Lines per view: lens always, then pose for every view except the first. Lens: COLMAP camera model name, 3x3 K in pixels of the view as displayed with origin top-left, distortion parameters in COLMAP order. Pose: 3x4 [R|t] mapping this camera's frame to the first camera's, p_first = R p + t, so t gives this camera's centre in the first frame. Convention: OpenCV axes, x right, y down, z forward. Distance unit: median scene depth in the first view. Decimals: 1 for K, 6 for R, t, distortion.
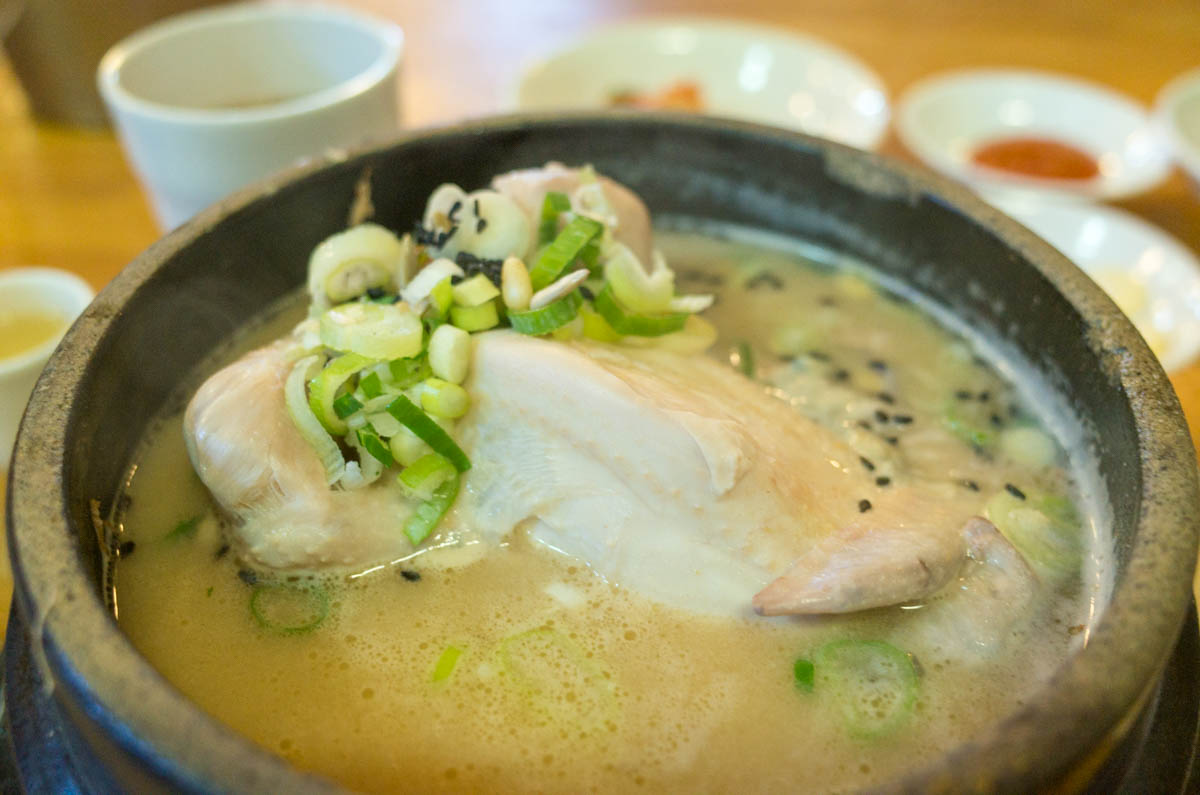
lens RADIAL K [[1049.8, 0, 597.4], [0, 1049.8, 420.8], [0, 0, 1]] dist [-0.015574, -0.000073]
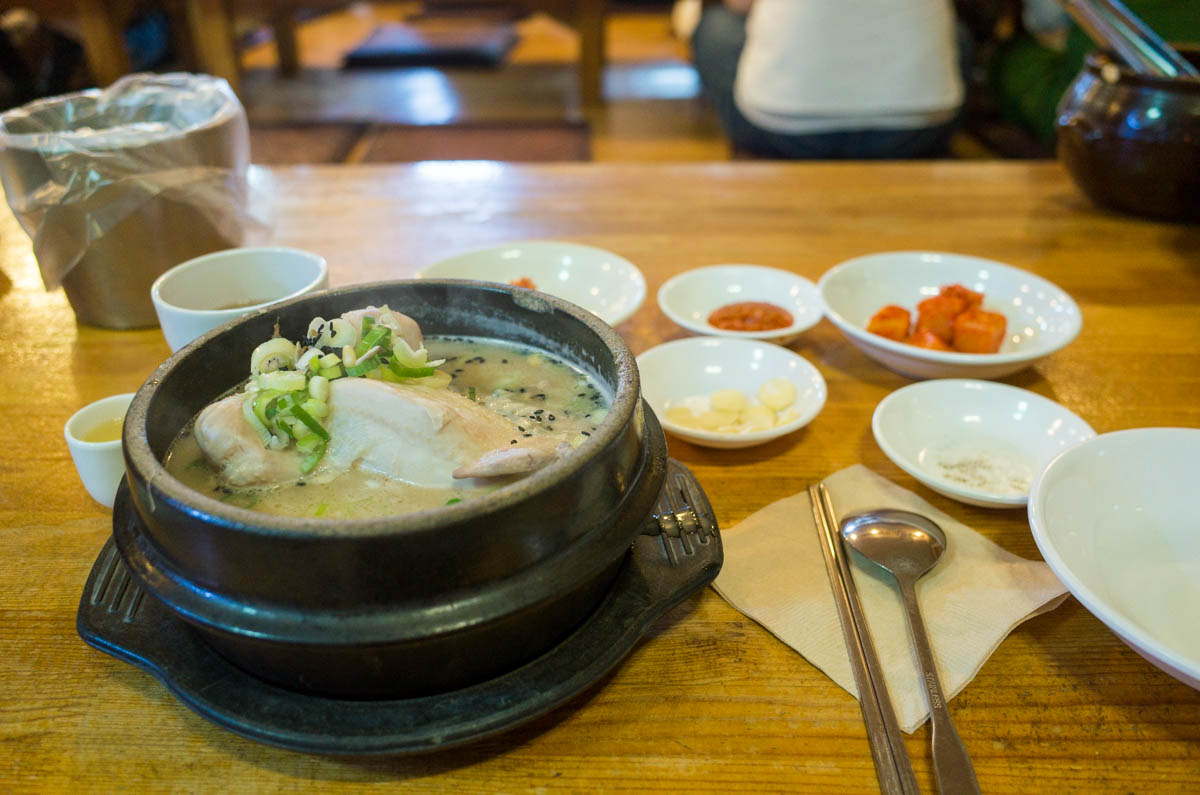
lens RADIAL K [[1049.8, 0, 597.4], [0, 1049.8, 420.8], [0, 0, 1]] dist [-0.015574, -0.000073]
pose [[0.994347, -0.073651, 0.076485, 0.260660], [0.086181, 0.980582, -0.176156, 0.431550], [-0.062026, 0.181752, 0.981386, -1.149920]]
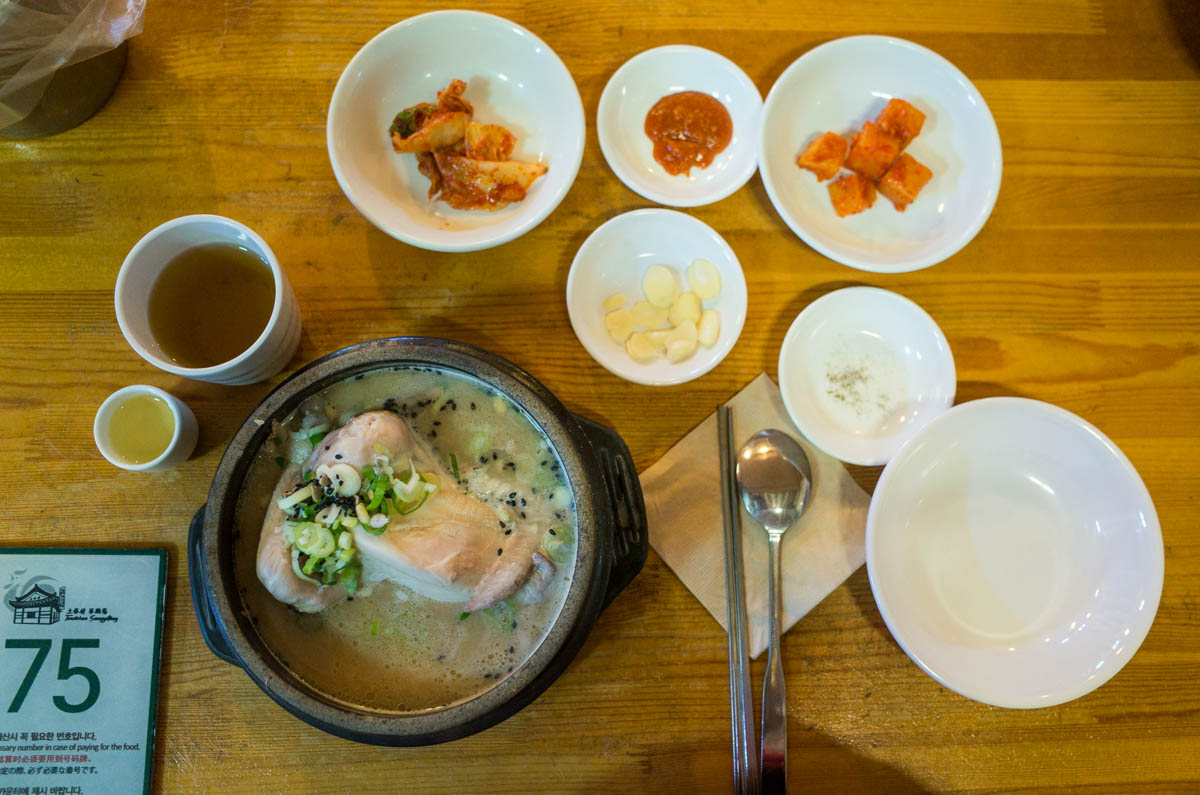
lens RADIAL K [[1049.8, 0, 597.4], [0, 1049.8, 420.8], [0, 0, 1]] dist [-0.015574, -0.000073]
pose [[0.984824, -0.161954, 0.062397, 0.393829], [0.070445, 0.701572, 0.709109, -2.200559], [-0.158619, -0.693951, 0.702333, -0.833572]]
